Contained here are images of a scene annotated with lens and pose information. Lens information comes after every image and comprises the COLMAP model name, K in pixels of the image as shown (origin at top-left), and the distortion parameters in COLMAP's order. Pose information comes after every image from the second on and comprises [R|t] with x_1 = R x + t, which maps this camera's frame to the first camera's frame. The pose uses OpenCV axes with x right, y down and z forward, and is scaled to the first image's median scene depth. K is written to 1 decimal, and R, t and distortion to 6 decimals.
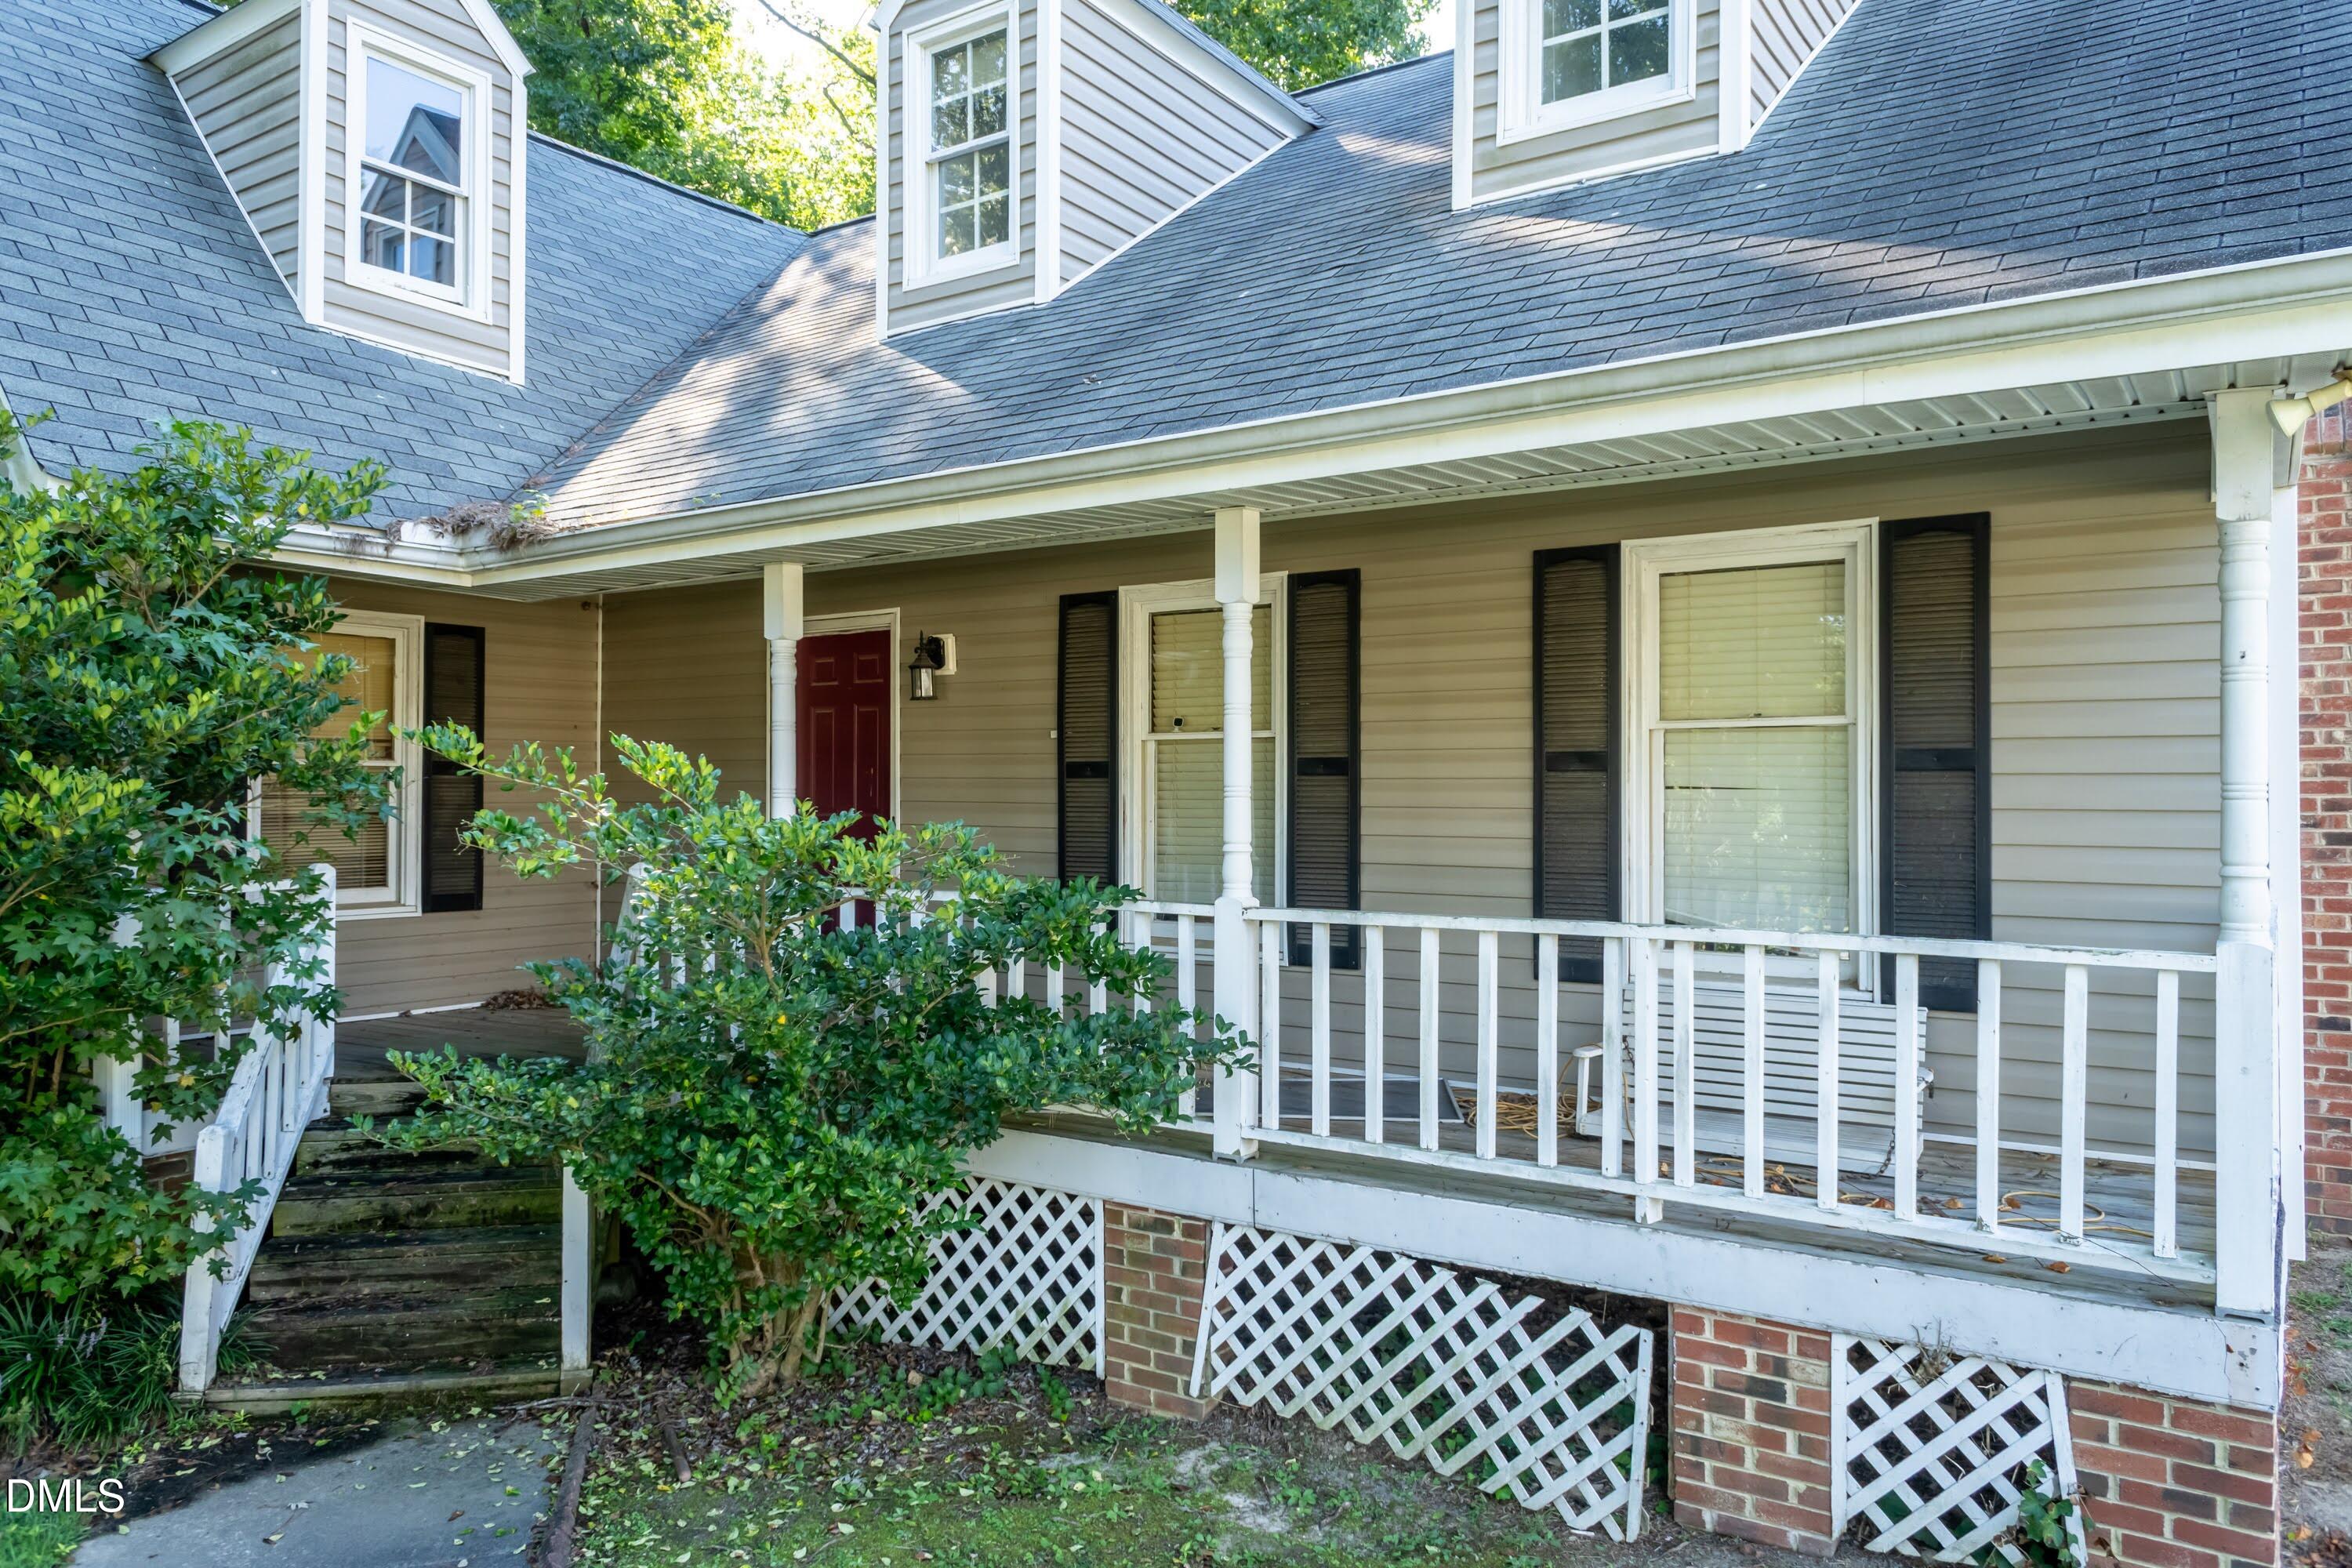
lens RADIAL K [[1605.2, 0, 1159.4], [0, 1605.2, 801.1], [0, 0, 1]] dist [0.031596, -0.020344]
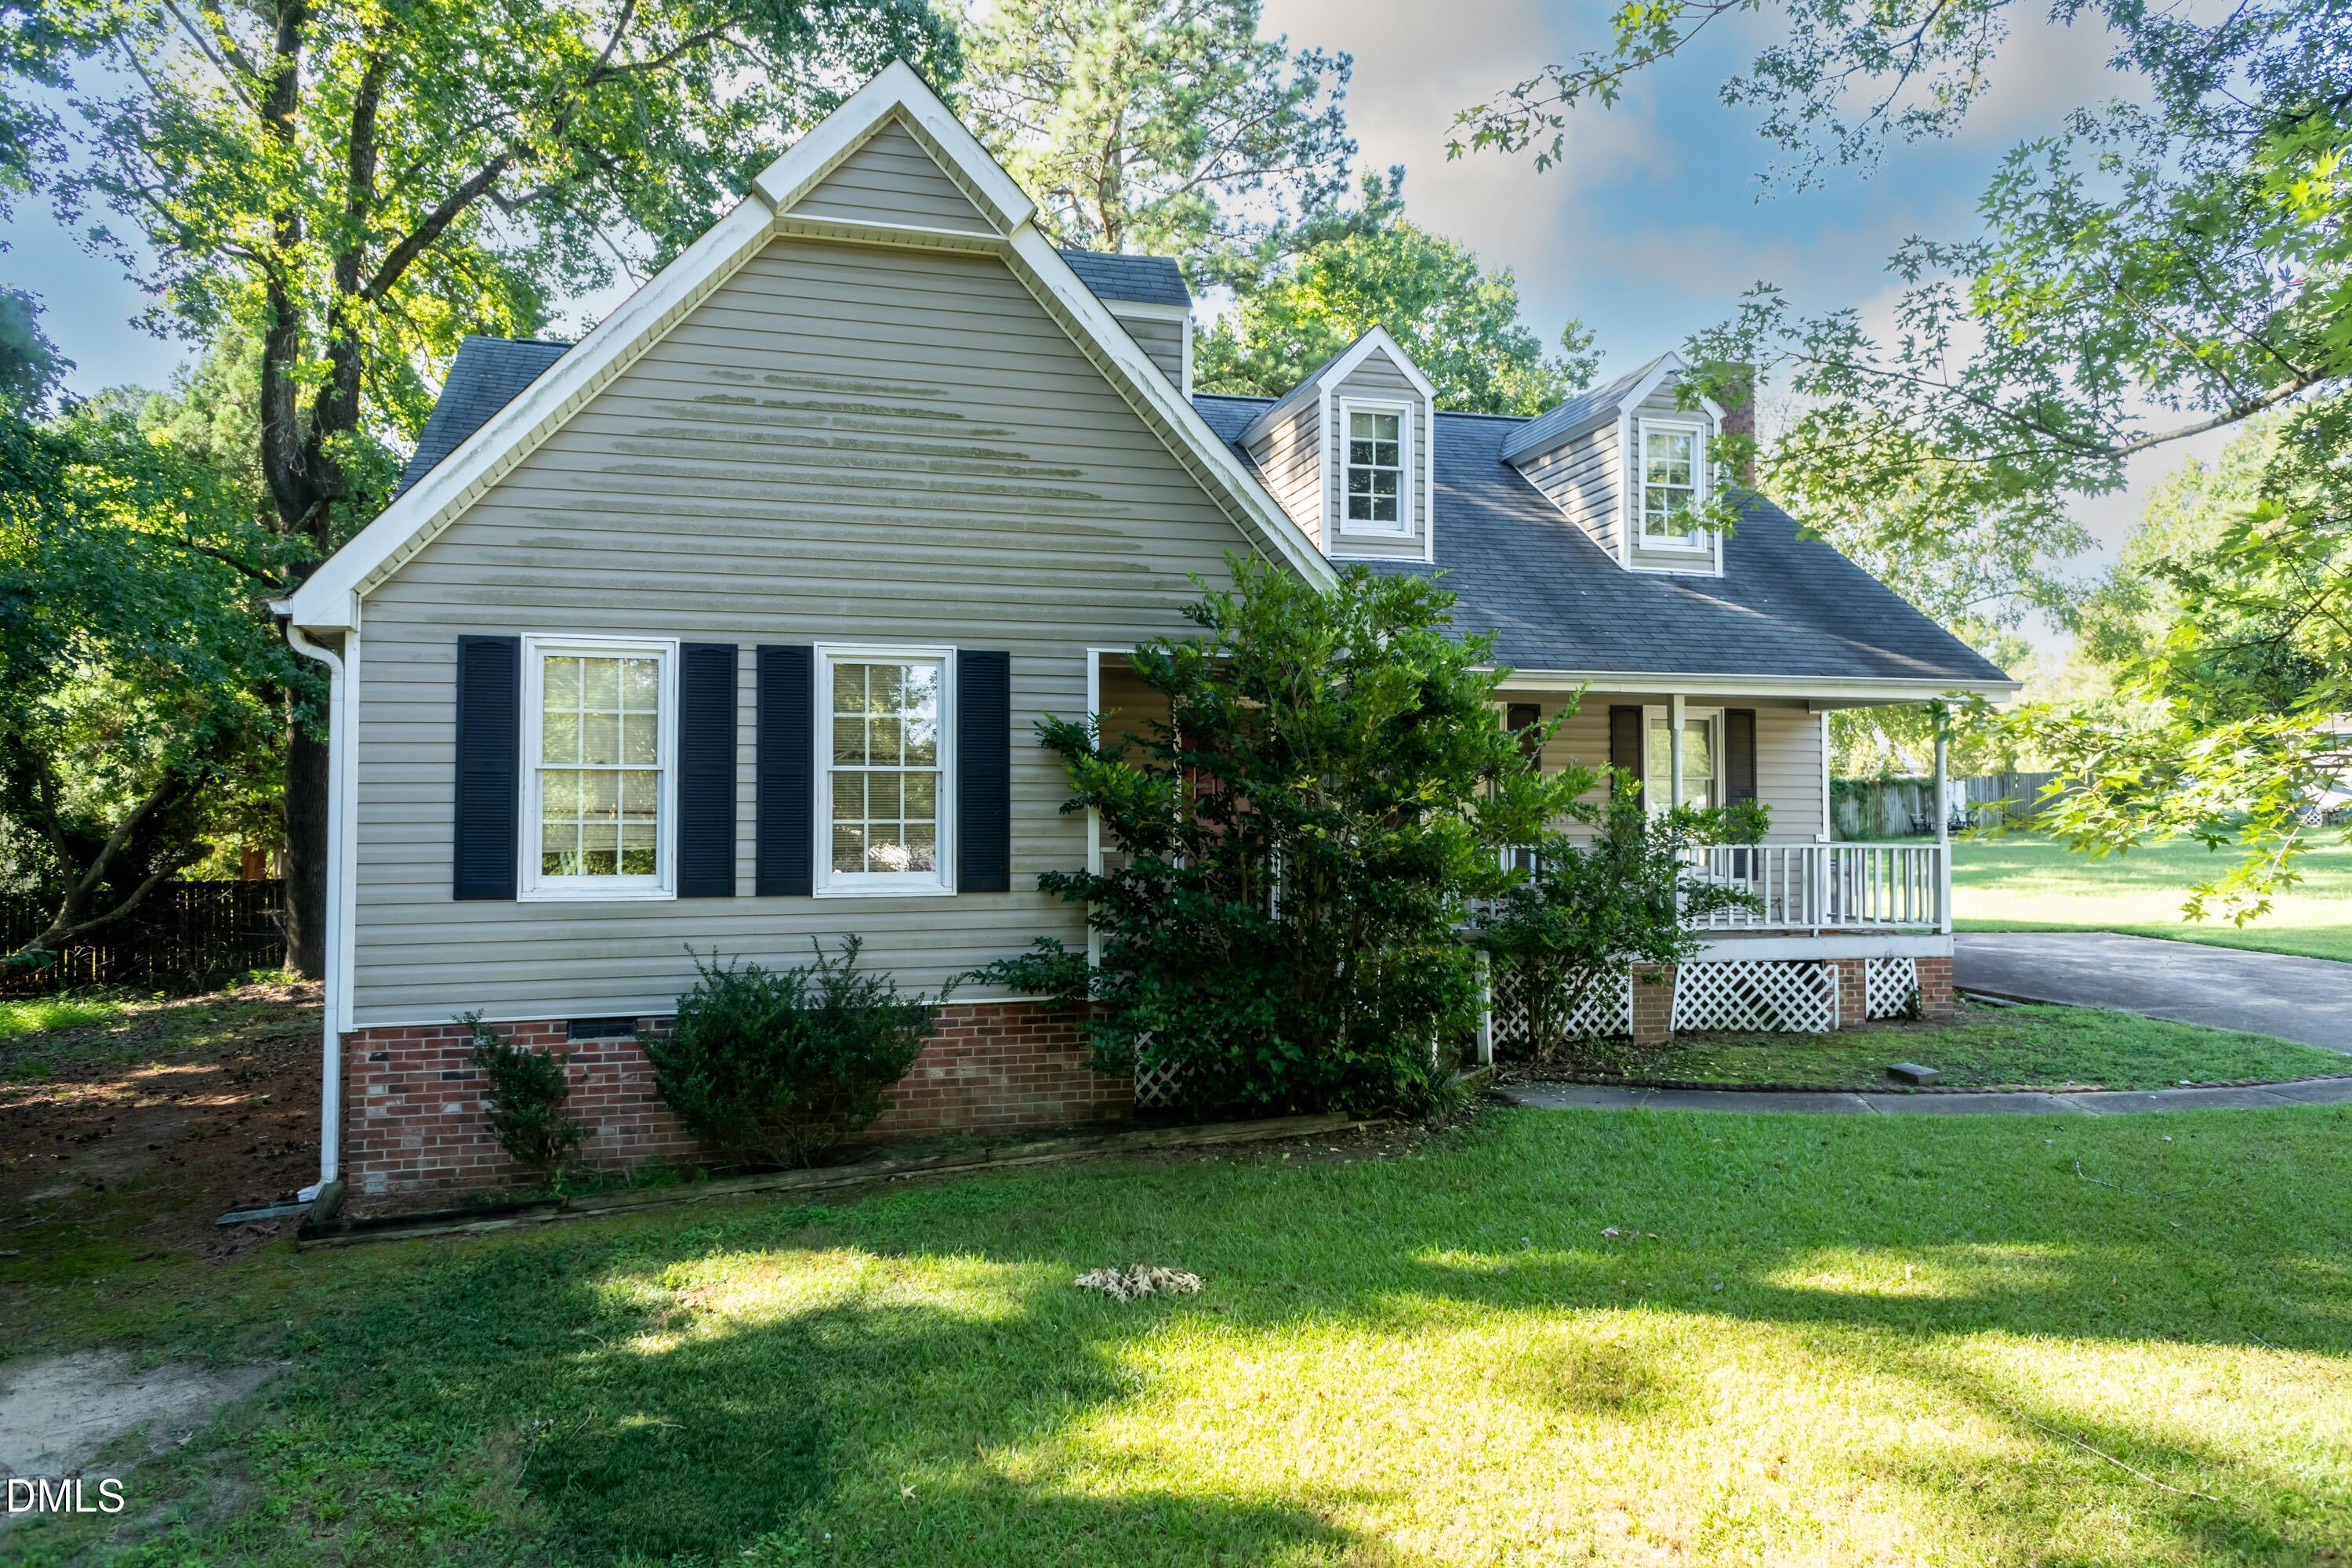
lens RADIAL K [[1605.2, 0, 1089.5], [0, 1605.2, 748.3], [0, 0, 1]] dist [0.031596, -0.020344]
pose [[0.659063, 0.021217, 0.751788, -2.680900], [-0.001346, 0.999634, -0.027031, -0.023232], [-0.752086, 0.016803, 0.658850, -0.034412]]
